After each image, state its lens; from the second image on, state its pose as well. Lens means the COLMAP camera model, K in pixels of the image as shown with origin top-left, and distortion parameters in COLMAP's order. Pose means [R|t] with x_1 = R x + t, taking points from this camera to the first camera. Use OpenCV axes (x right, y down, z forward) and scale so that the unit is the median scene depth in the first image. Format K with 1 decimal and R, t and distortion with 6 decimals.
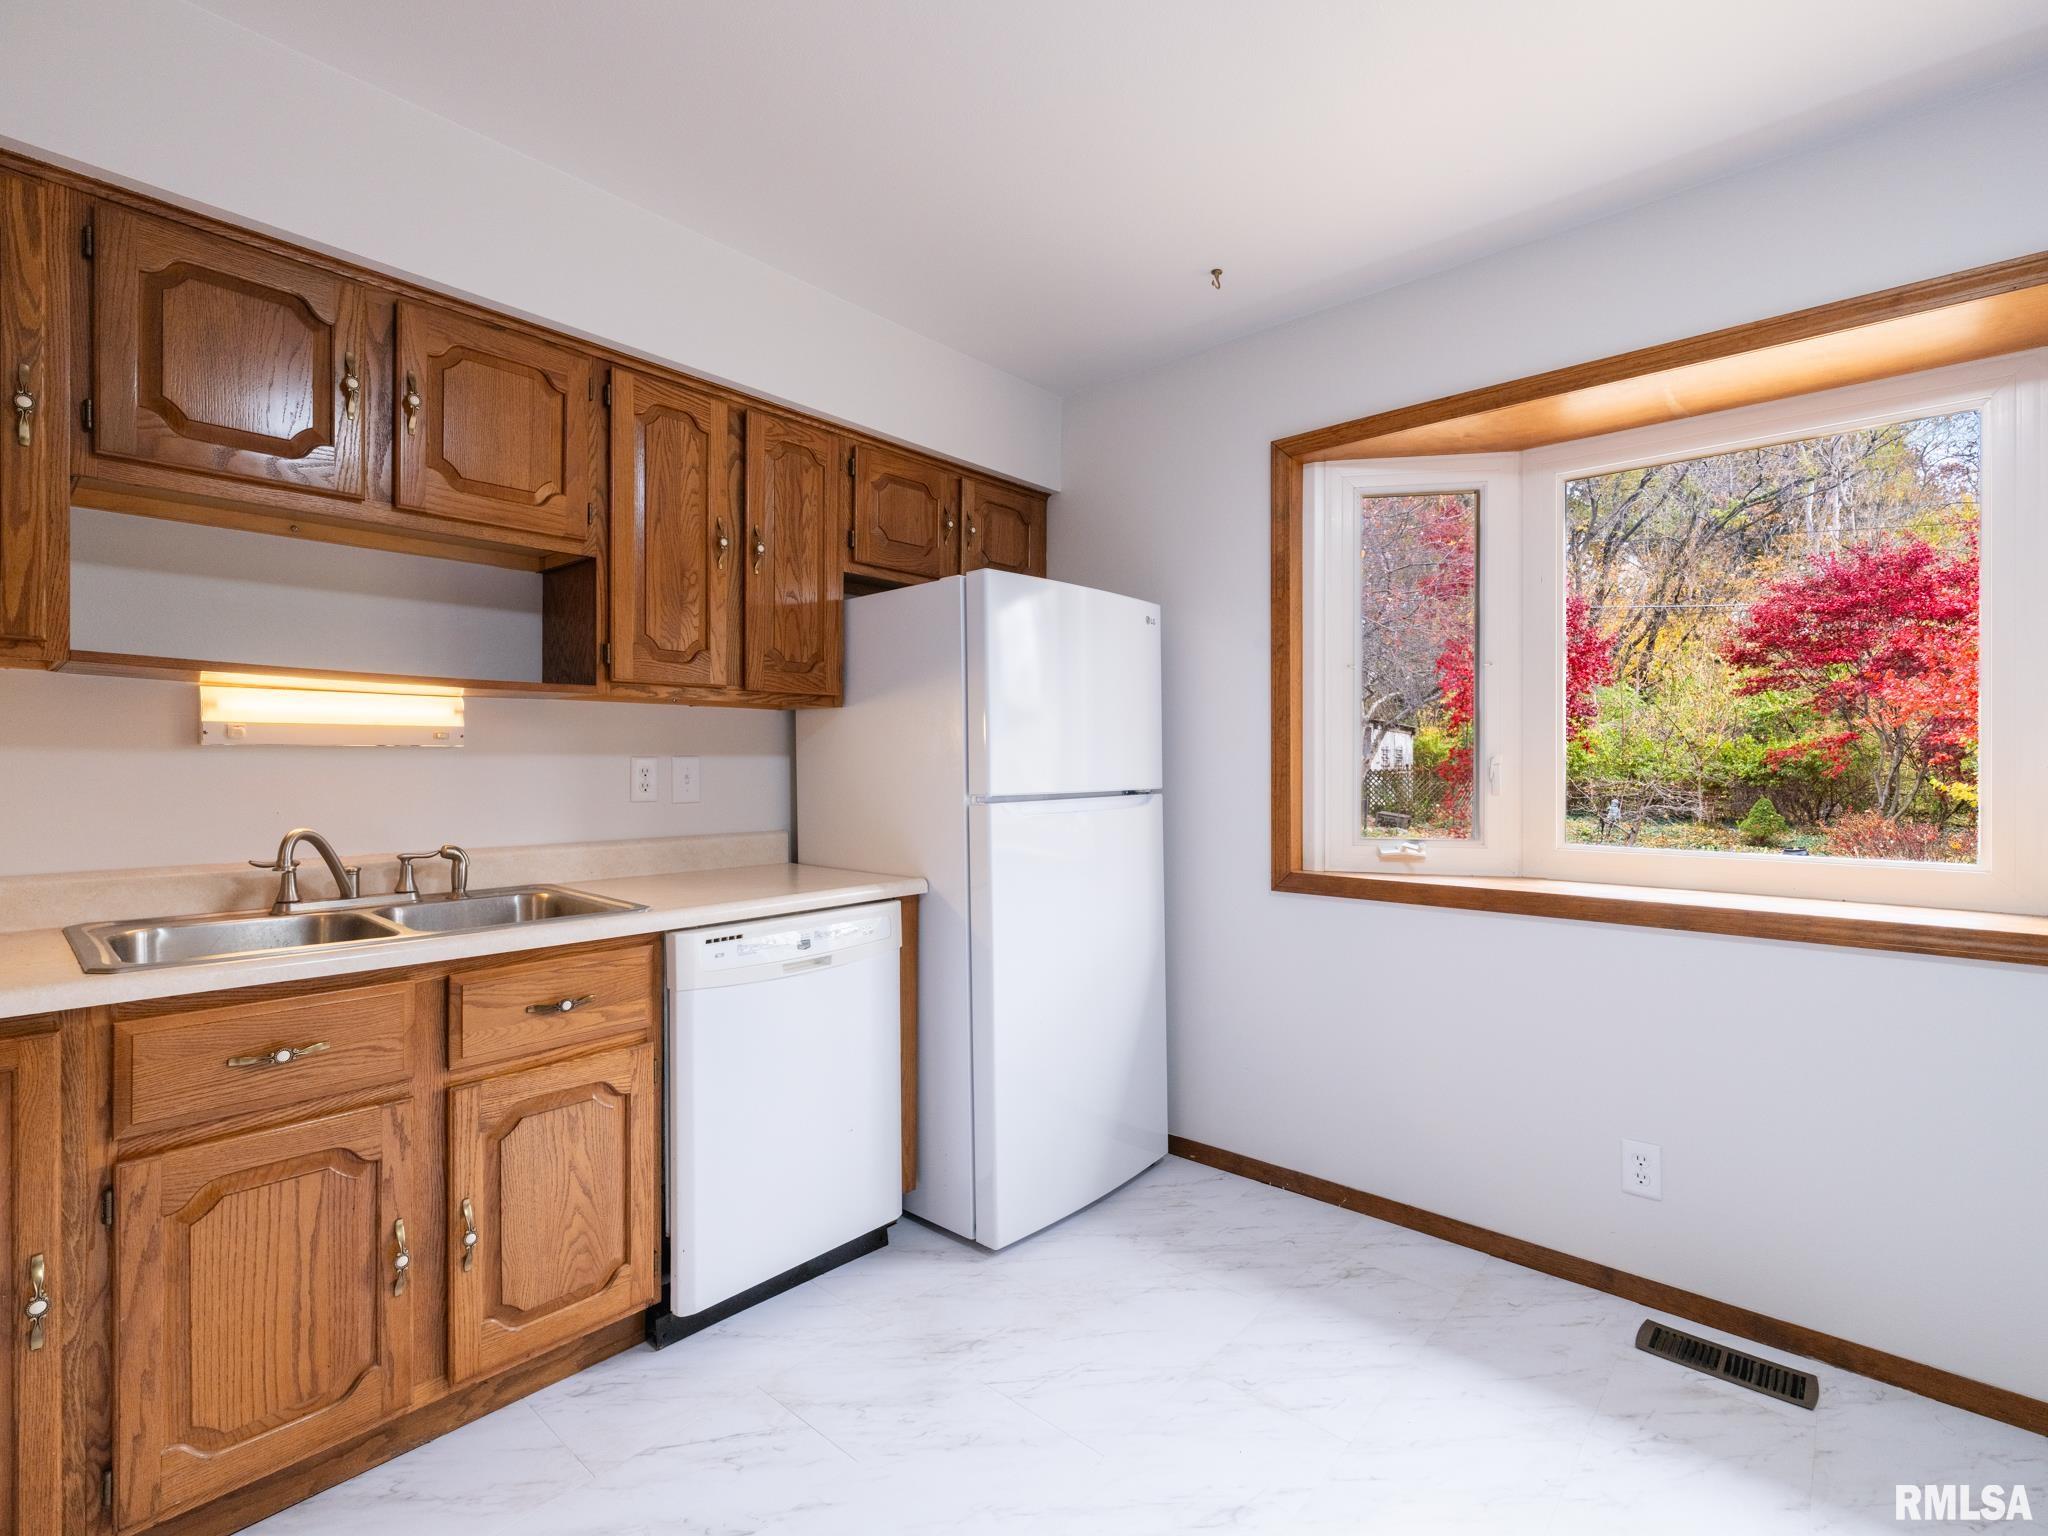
lens RADIAL K [[949.9, 0, 1007.9], [0, 949.9, 765.9], [0, 0, 1]] dist [-0.005423, 0.002933]
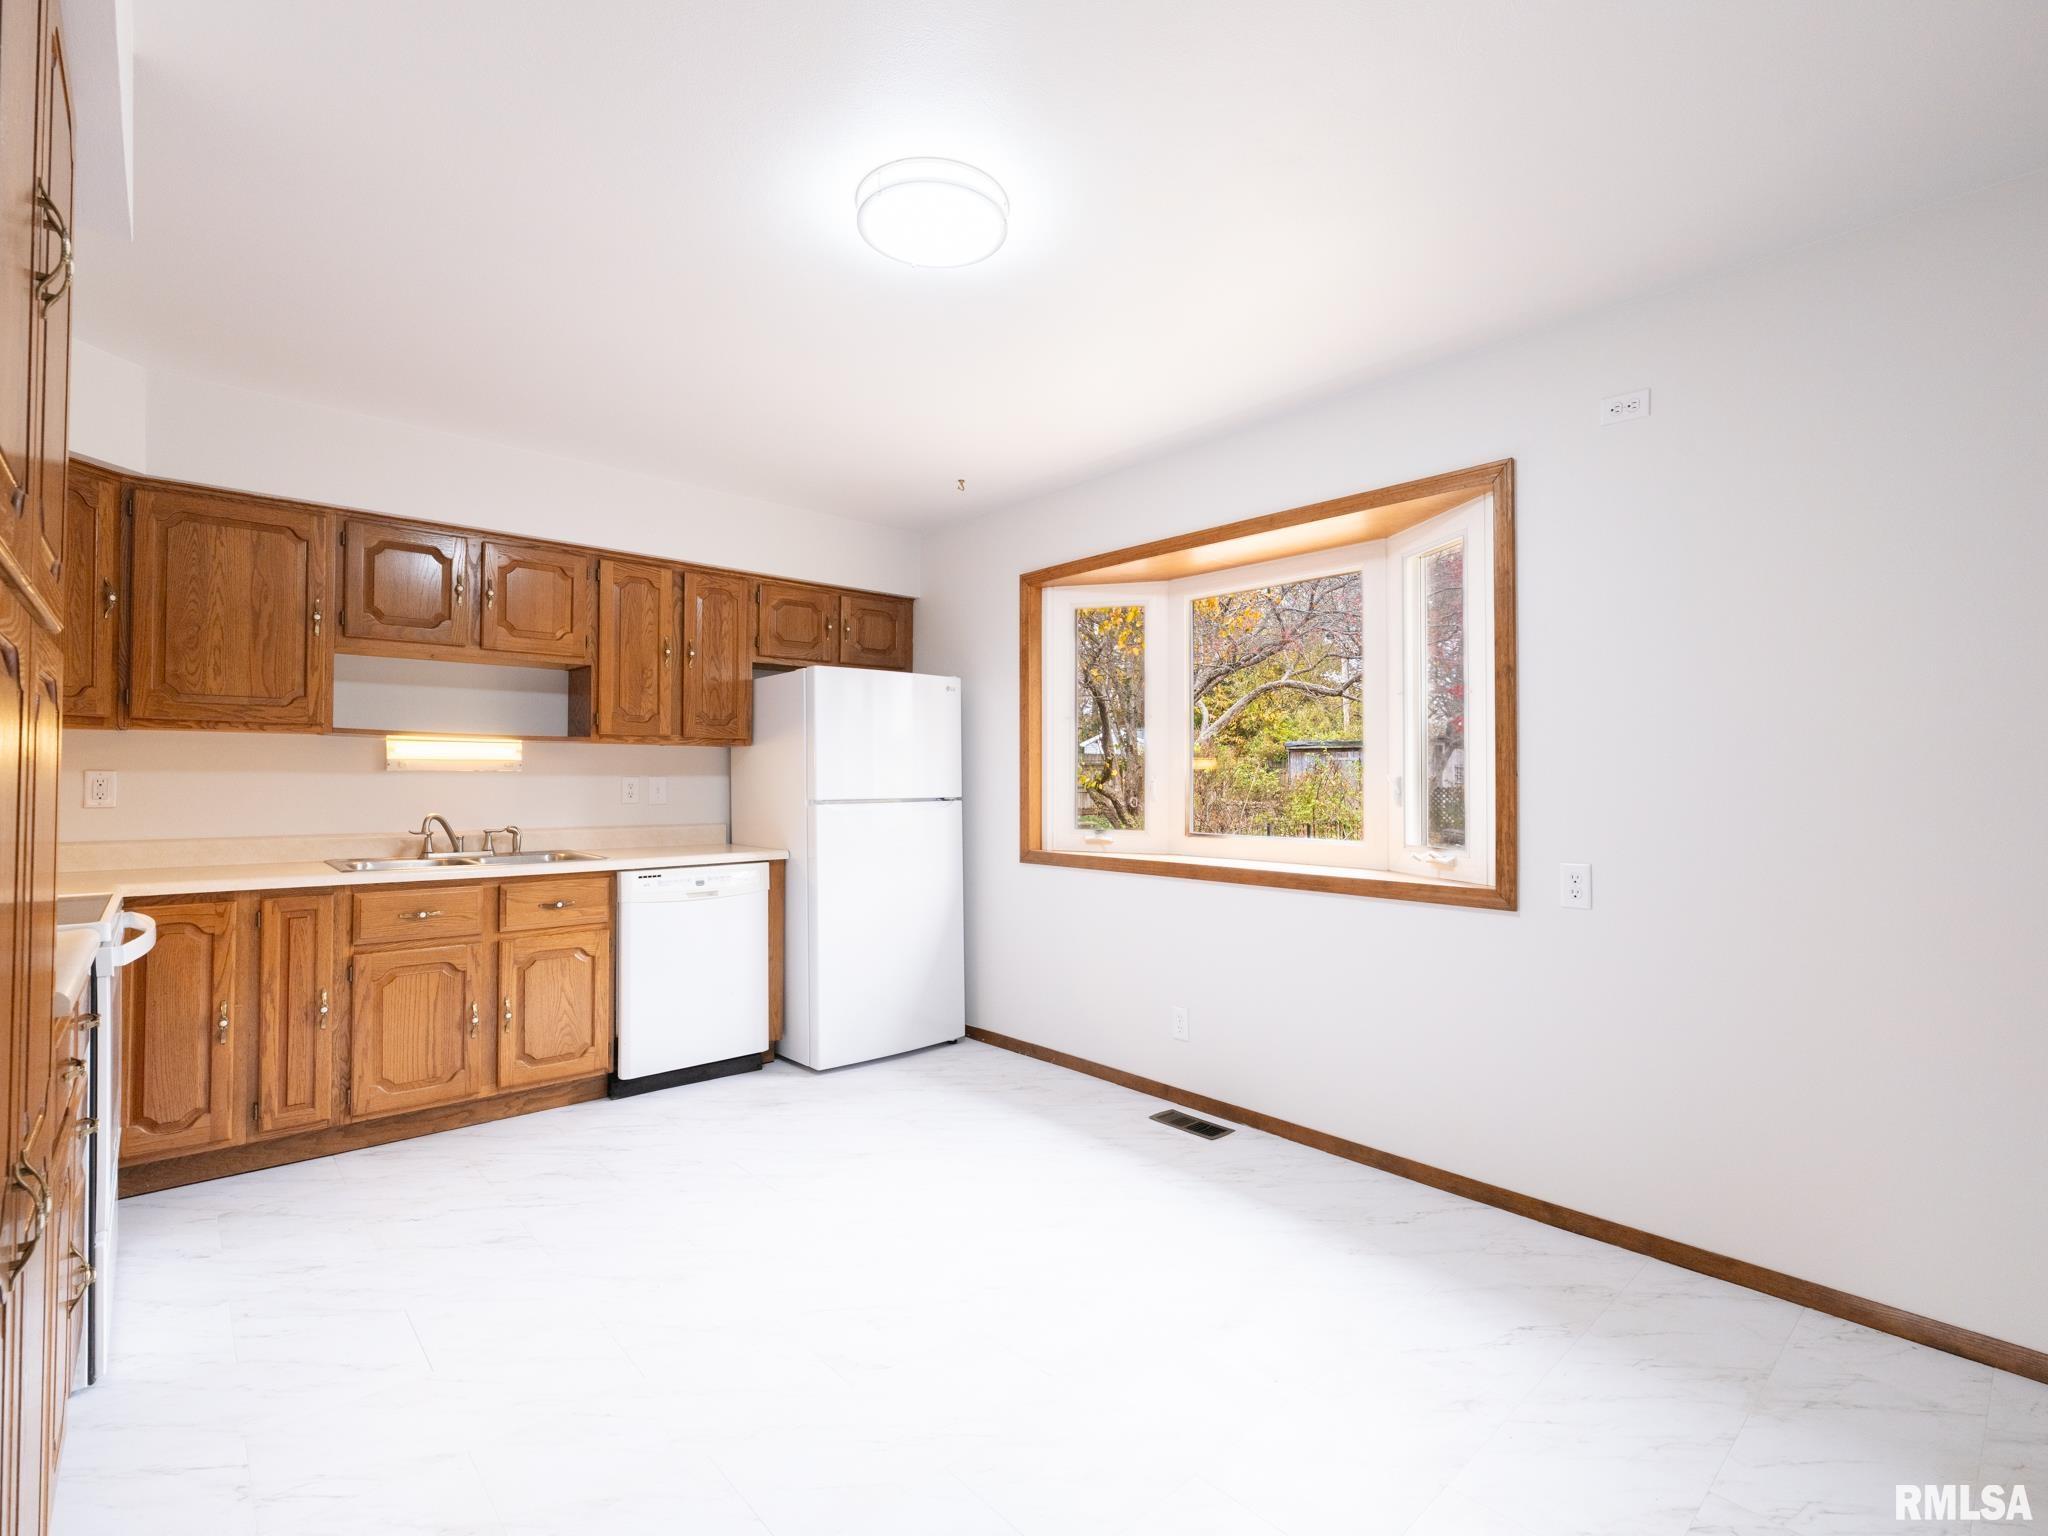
lens RADIAL K [[949.9, 0, 1023.4], [0, 949.9, 766.1], [0, 0, 1]] dist [-0.005423, 0.002933]
pose [[0.995231, -0.000482, -0.097548, 0.589427], [-0.001229, 0.999846, -0.017478, 0.000597], [0.097542, 0.017515, 0.995077, -0.745468]]
